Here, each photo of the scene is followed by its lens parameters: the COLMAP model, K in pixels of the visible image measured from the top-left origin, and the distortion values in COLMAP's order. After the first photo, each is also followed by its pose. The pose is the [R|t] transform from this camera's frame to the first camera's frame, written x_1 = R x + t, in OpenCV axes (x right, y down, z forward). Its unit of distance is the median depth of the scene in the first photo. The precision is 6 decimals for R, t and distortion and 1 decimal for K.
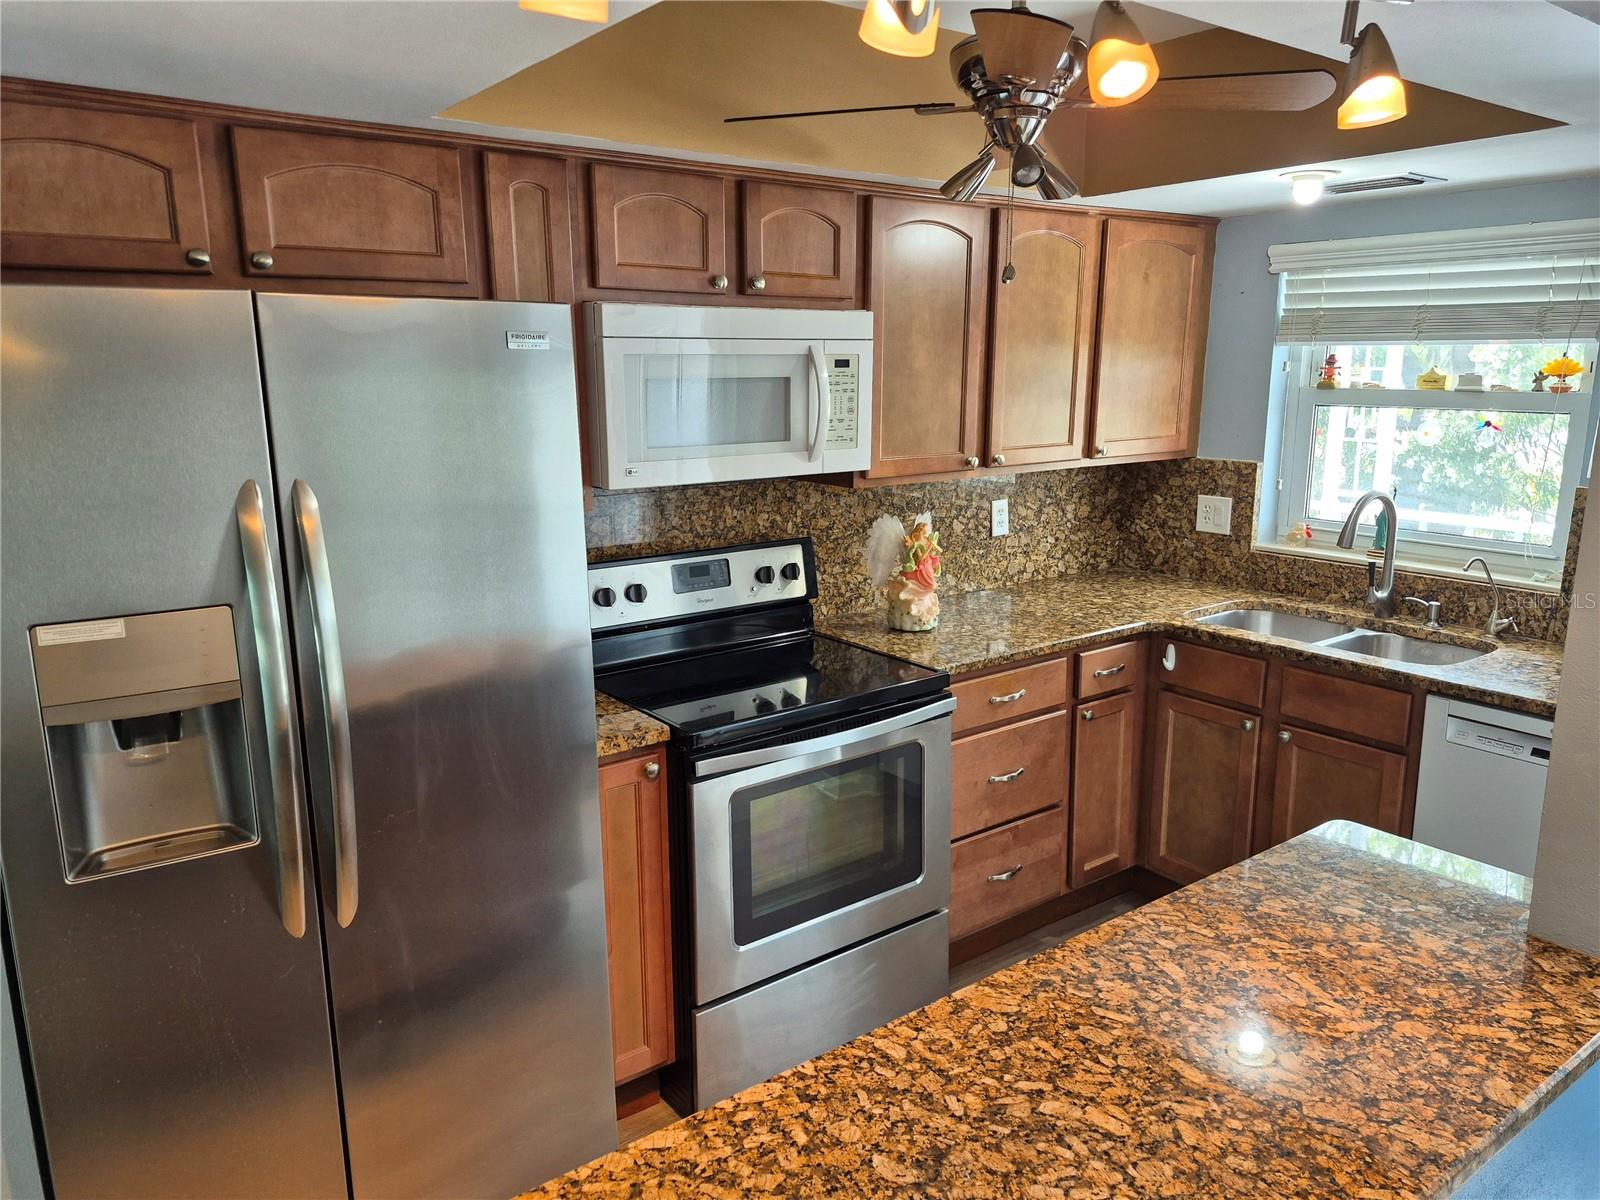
lens RADIAL K [[1121.8, 0, 790.0], [0, 1121.8, 591.3], [0, 0, 1]] dist [0.071190, -0.075572]
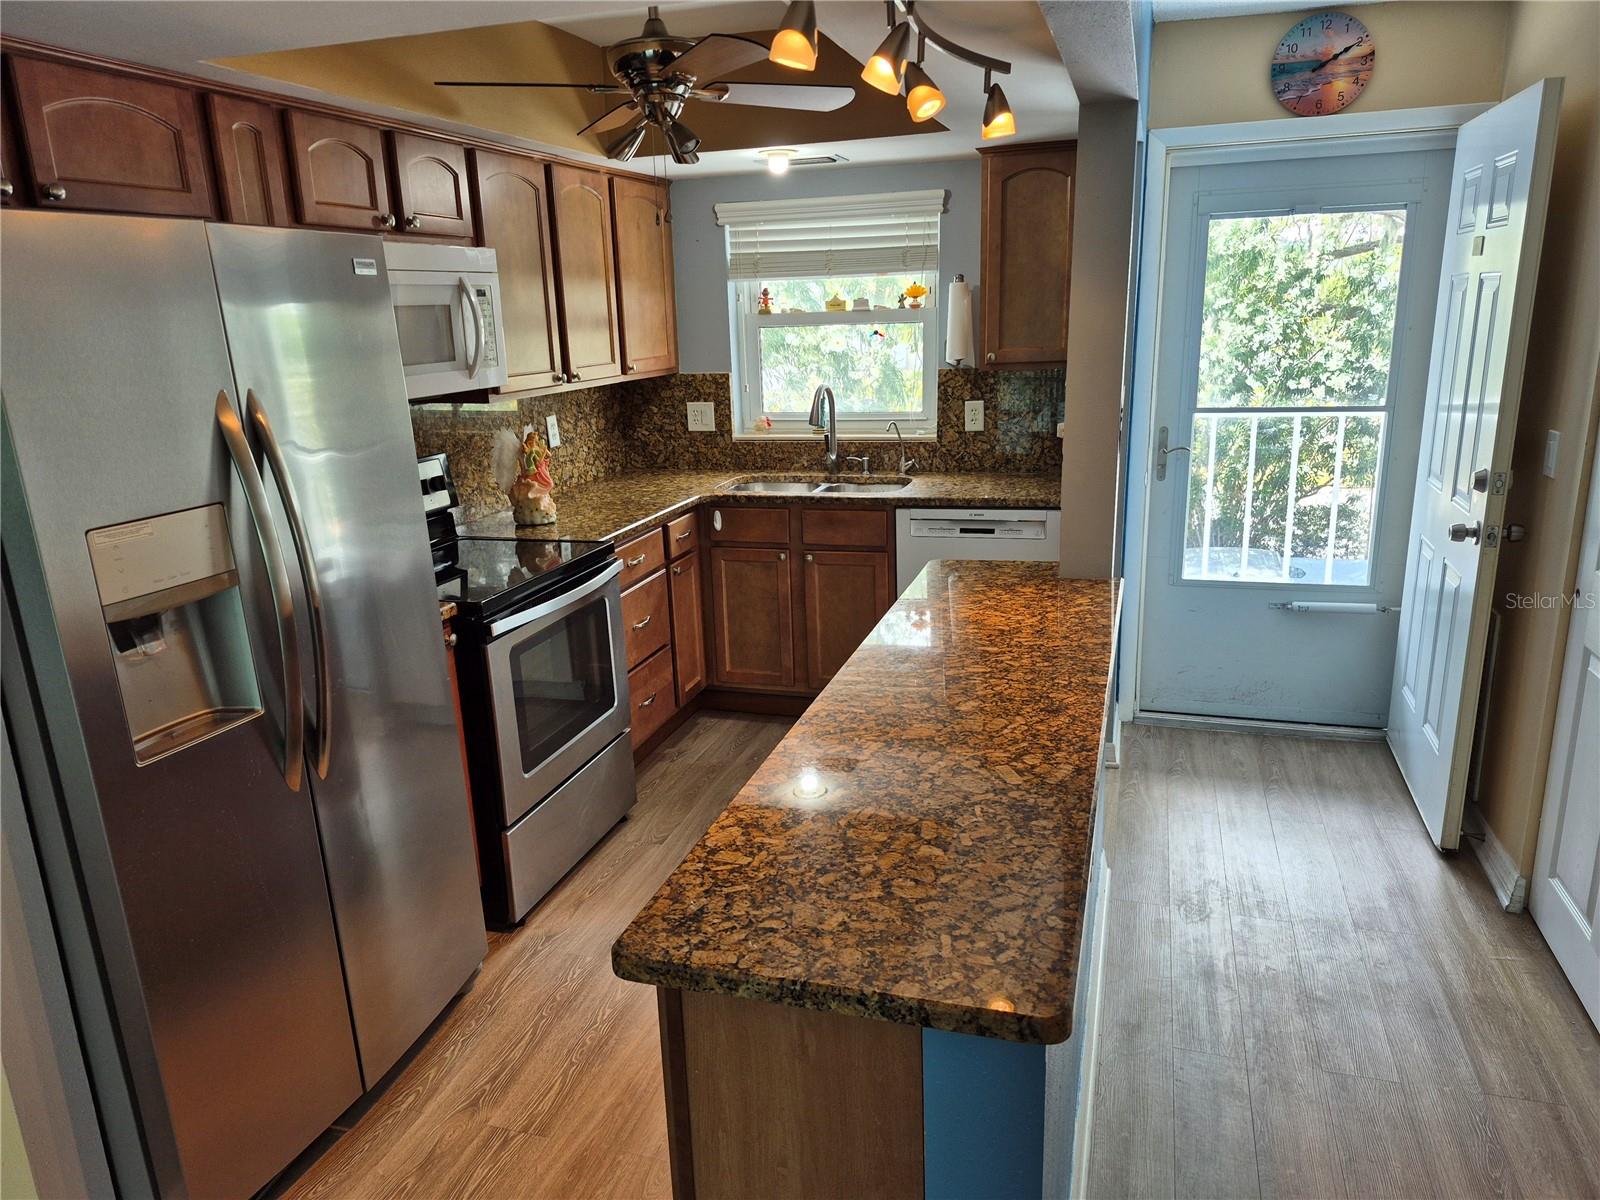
lens RADIAL K [[1121.8, 0, 782.5], [0, 1121.8, 615.3], [0, 0, 1]] dist [0.071190, -0.075572]
pose [[0.811478, -0.179669, 0.556077, -0.368582], [0.148726, 0.983727, 0.100809, 0.048595], [-0.565140, 0.000899, 0.824994, -0.135191]]
